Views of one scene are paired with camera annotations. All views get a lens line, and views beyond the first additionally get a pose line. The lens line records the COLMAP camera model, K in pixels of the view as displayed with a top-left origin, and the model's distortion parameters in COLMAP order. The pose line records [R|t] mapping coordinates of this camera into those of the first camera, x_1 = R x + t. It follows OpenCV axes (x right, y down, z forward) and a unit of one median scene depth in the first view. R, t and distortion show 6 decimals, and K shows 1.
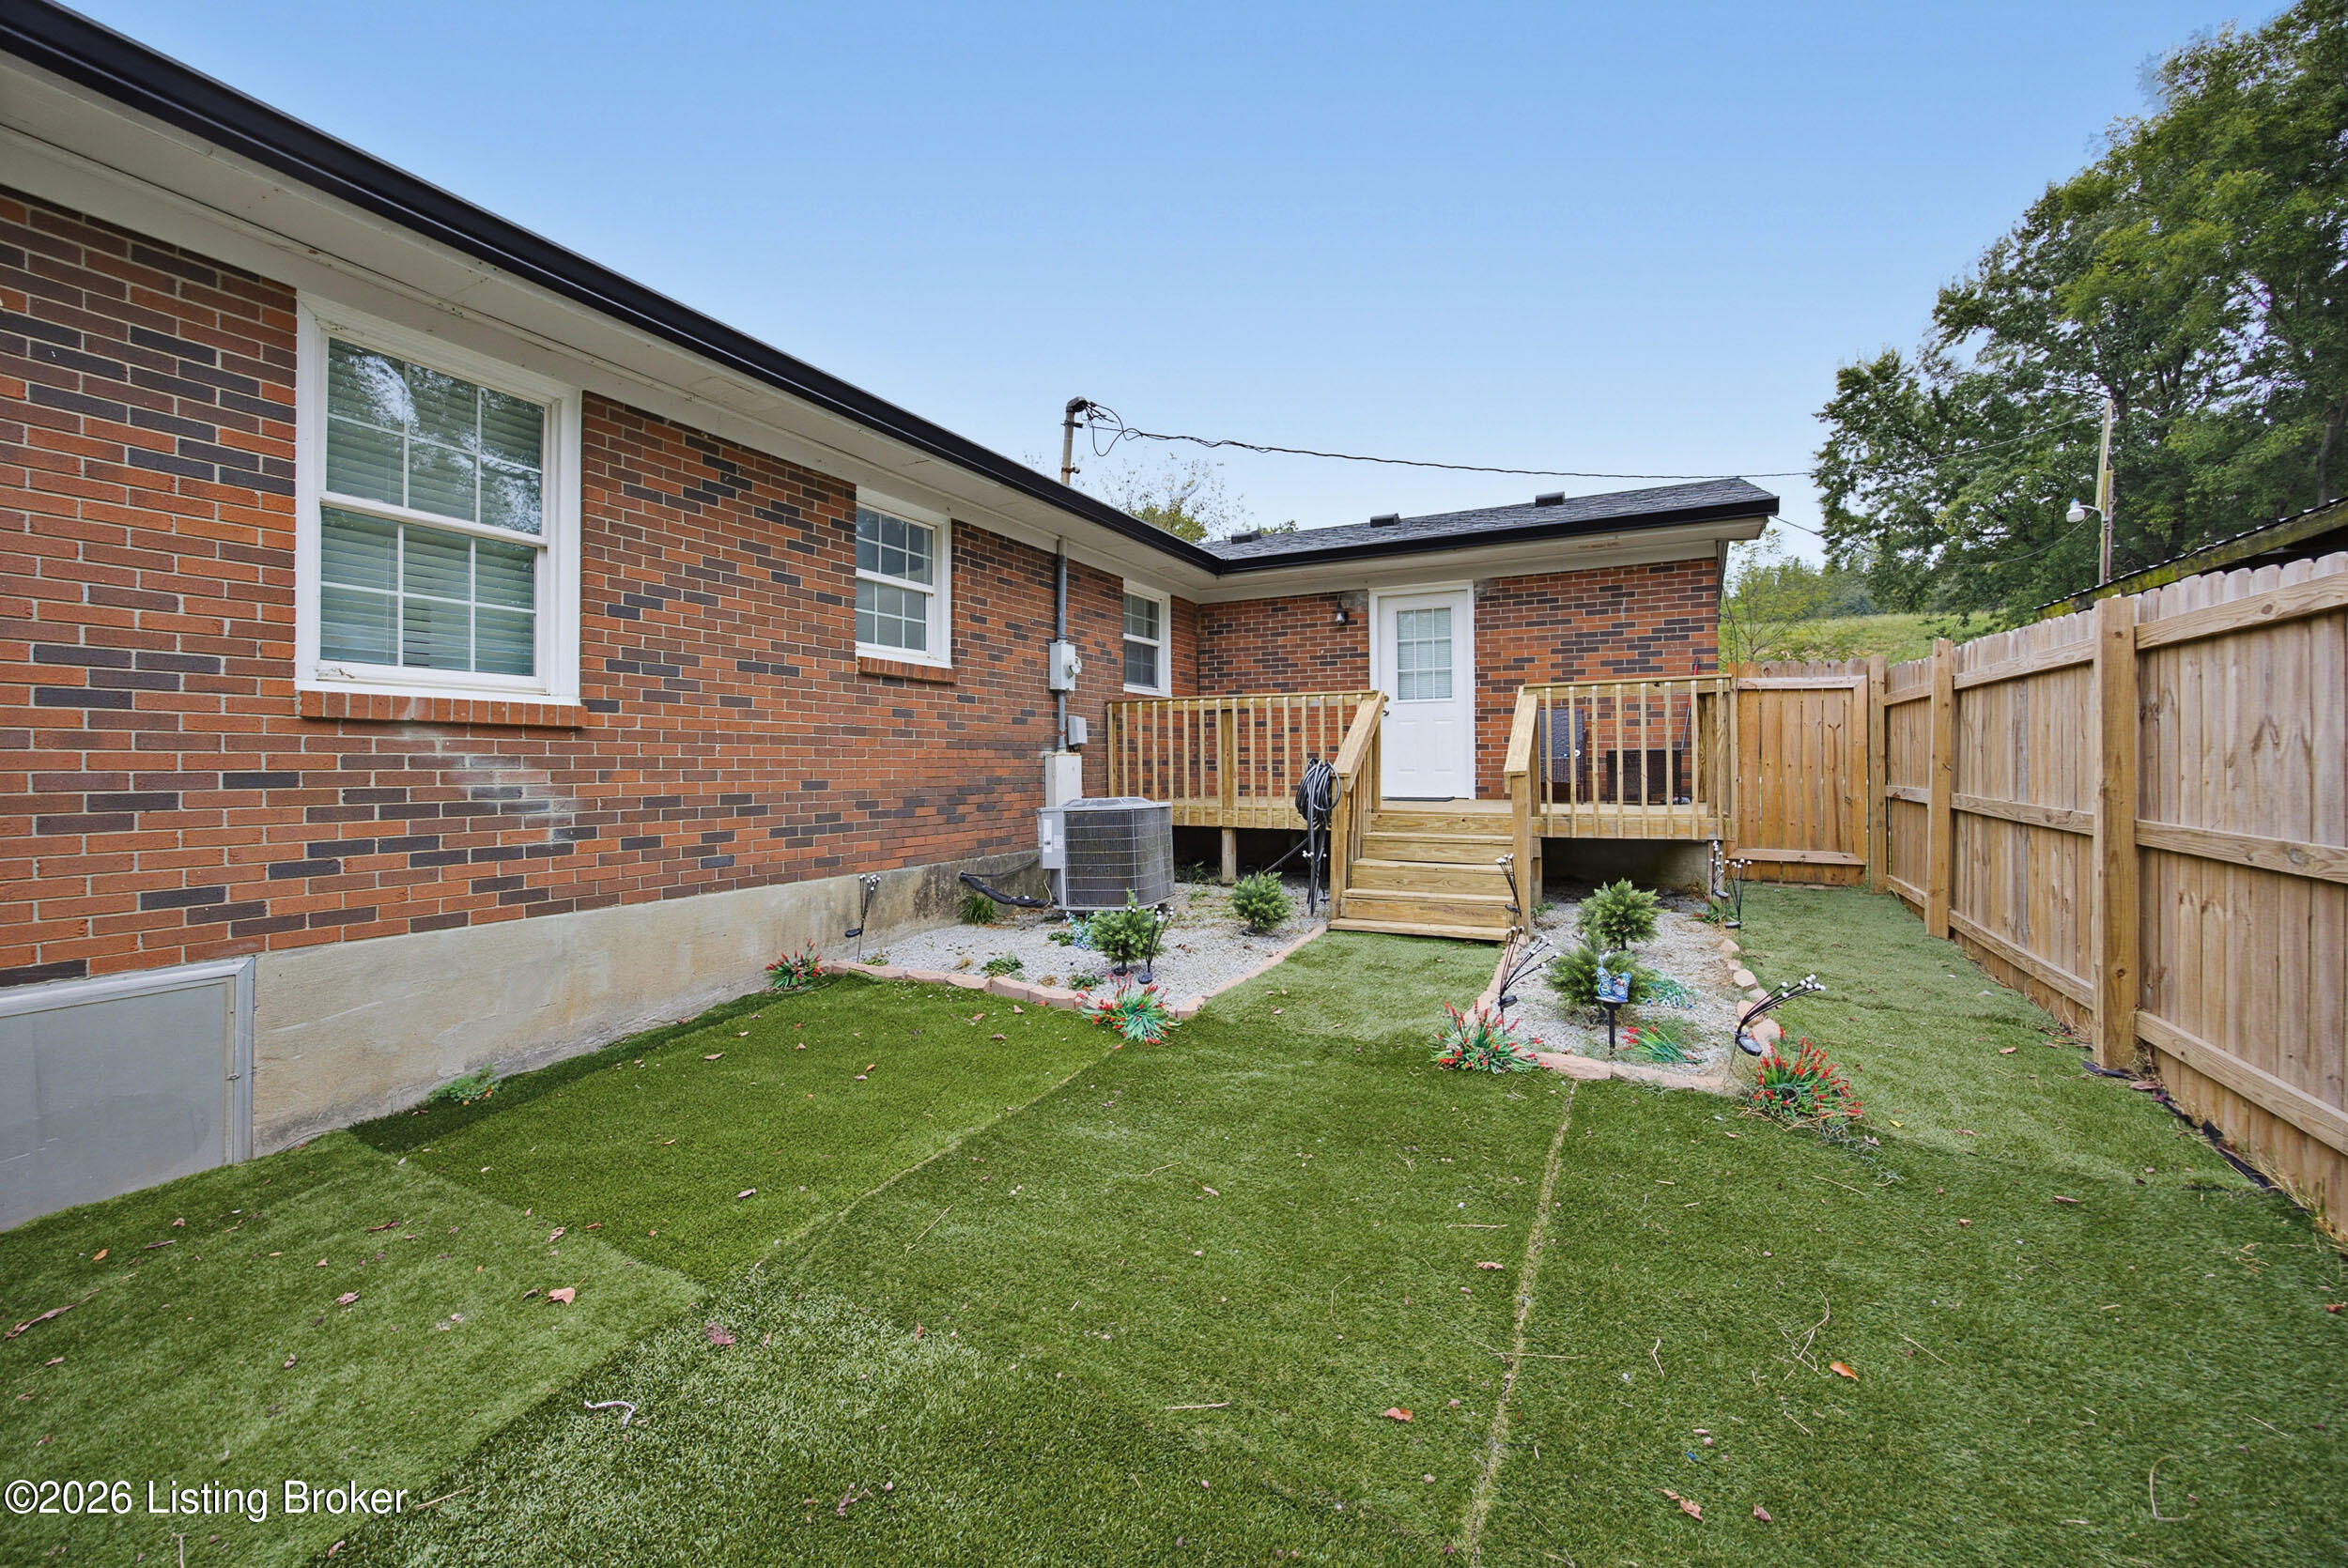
lens RADIAL K [[917.5, 0, 1170.5], [0, 917.5, 738.5], [0, 0, 1]] dist [-0.002846, 0.000461]
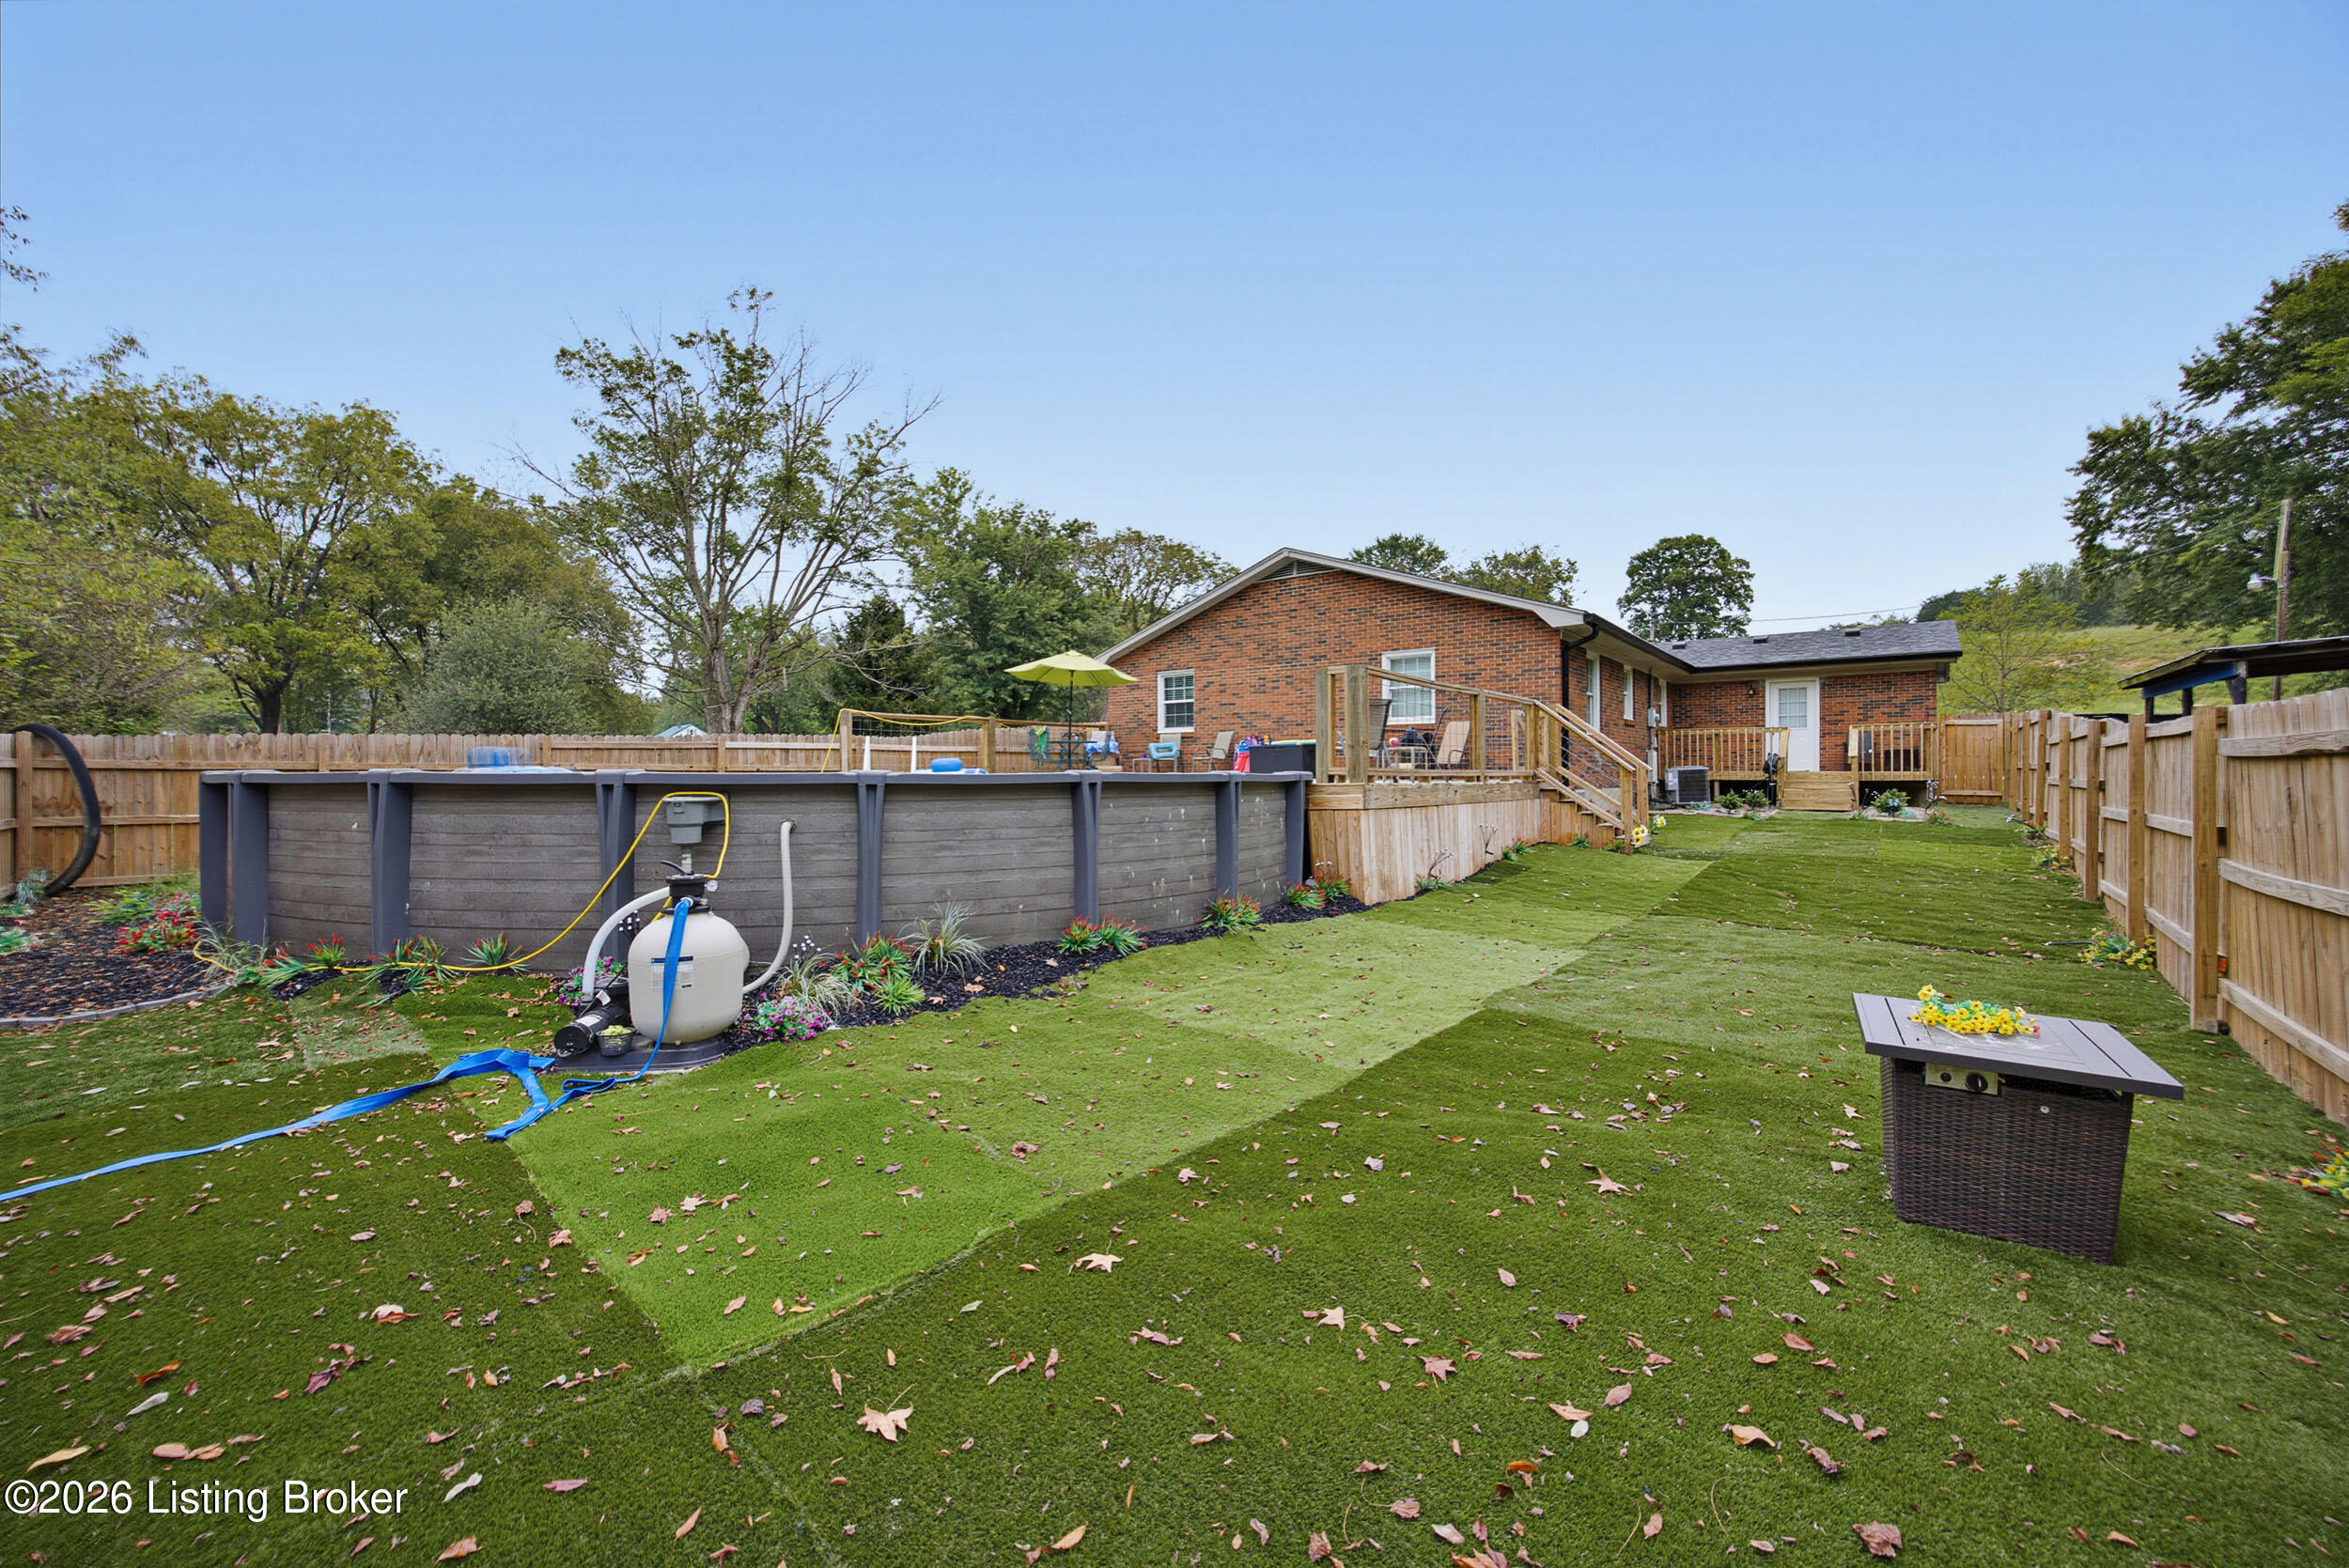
lens RADIAL K [[918.0, 0, 1171.0], [0, 918.0, 738.5], [0, 0, 1]] dist [-0.002846, 0.000461]
pose [[0.980506, -0.000617, -0.196486, -0.768219], [-0.000876, 0.999971, -0.007512, 0.002922], [0.196485, 0.007538, 0.980478, -1.493244]]
